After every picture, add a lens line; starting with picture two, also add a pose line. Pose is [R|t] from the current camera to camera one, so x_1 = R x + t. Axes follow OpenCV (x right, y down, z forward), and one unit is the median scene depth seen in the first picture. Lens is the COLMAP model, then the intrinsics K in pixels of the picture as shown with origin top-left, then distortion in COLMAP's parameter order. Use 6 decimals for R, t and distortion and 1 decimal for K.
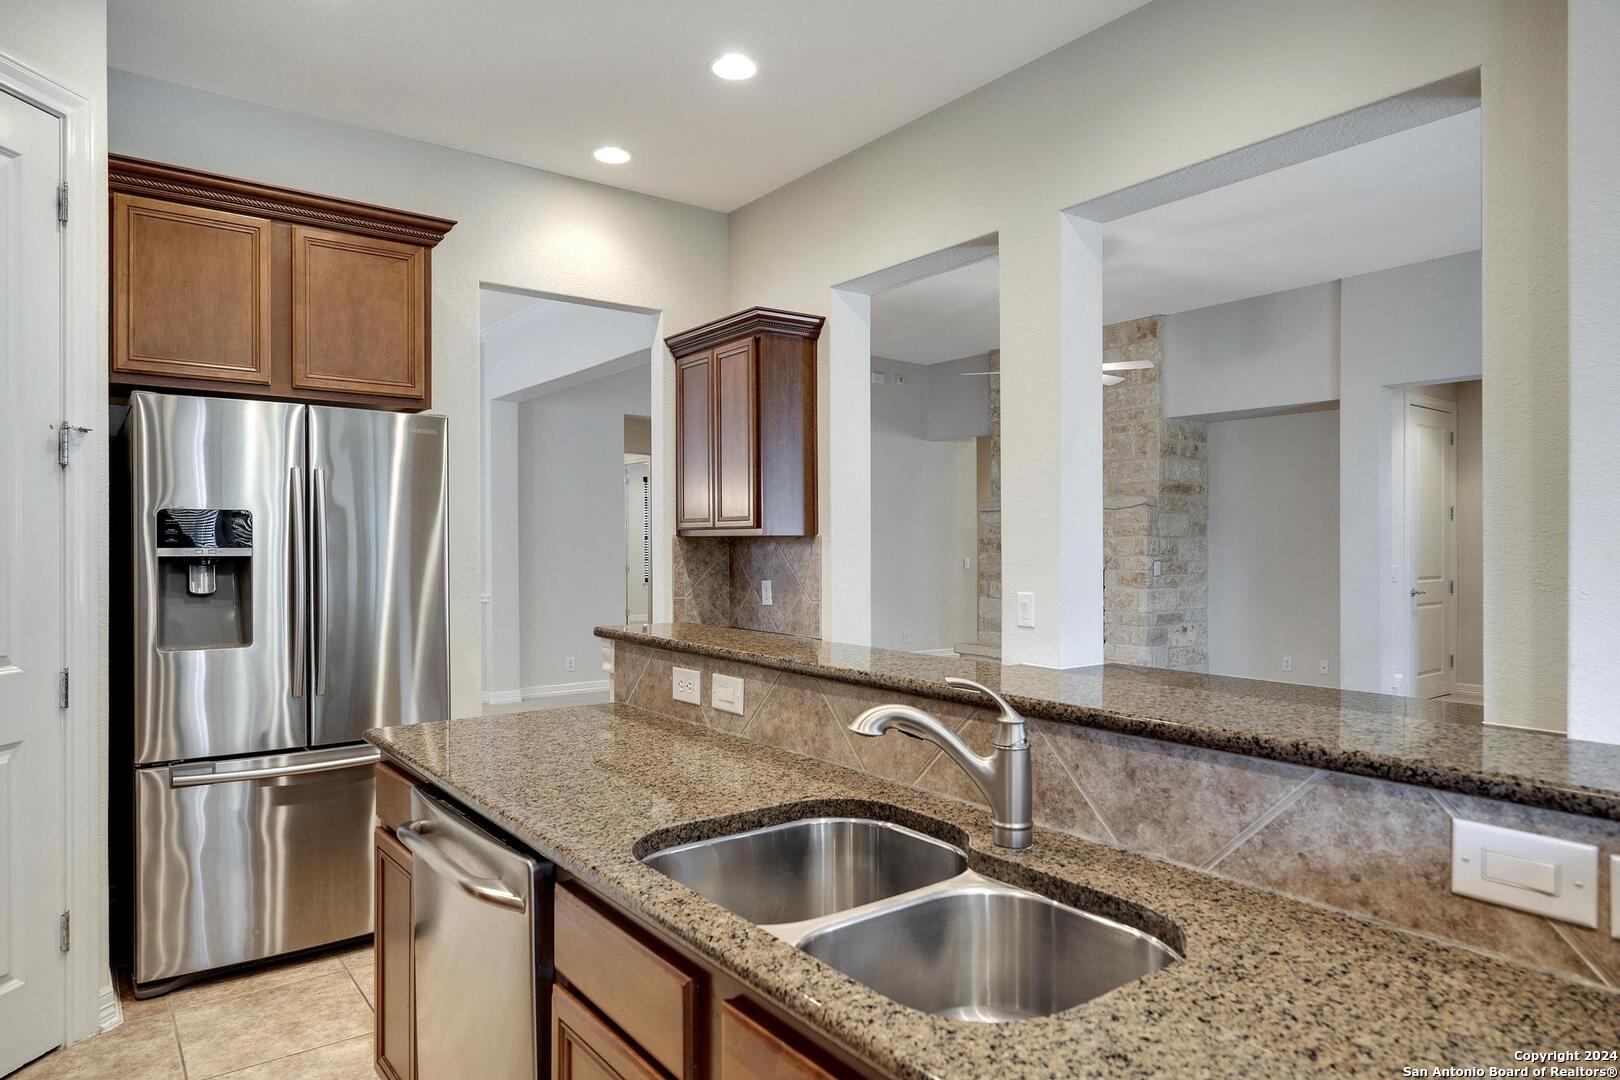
lens RADIAL K [[971.8, 0, 799.7], [0, 971.8, 526.5], [0, 0, 1]] dist [-0.000660, -0.000269]
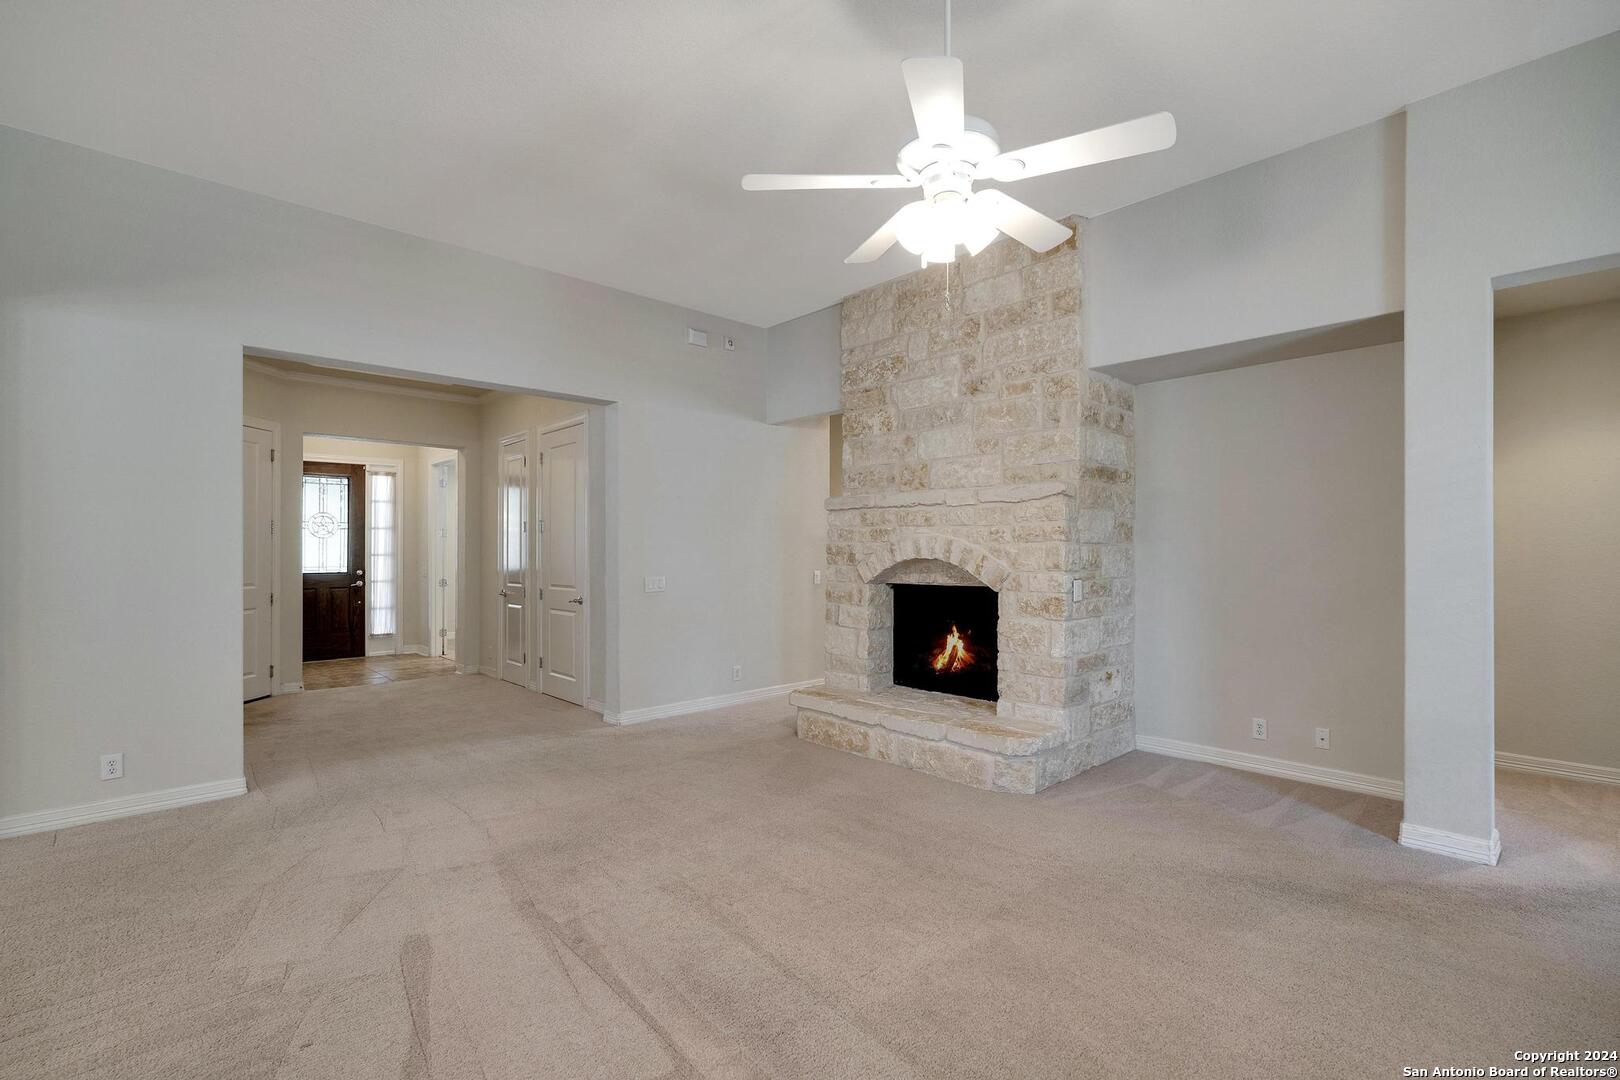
lens RADIAL K [[719.9, 0, 814.1], [0, 719.9, 549.7], [0, 0, 1]] dist [0.005008, 0.000126]
pose [[0.992674, -0.002352, 0.120798, 0.124603], [0.000544, 0.999887, 0.015004, 0.007405], [-0.120819, -0.014829, 0.992564, 0.516470]]
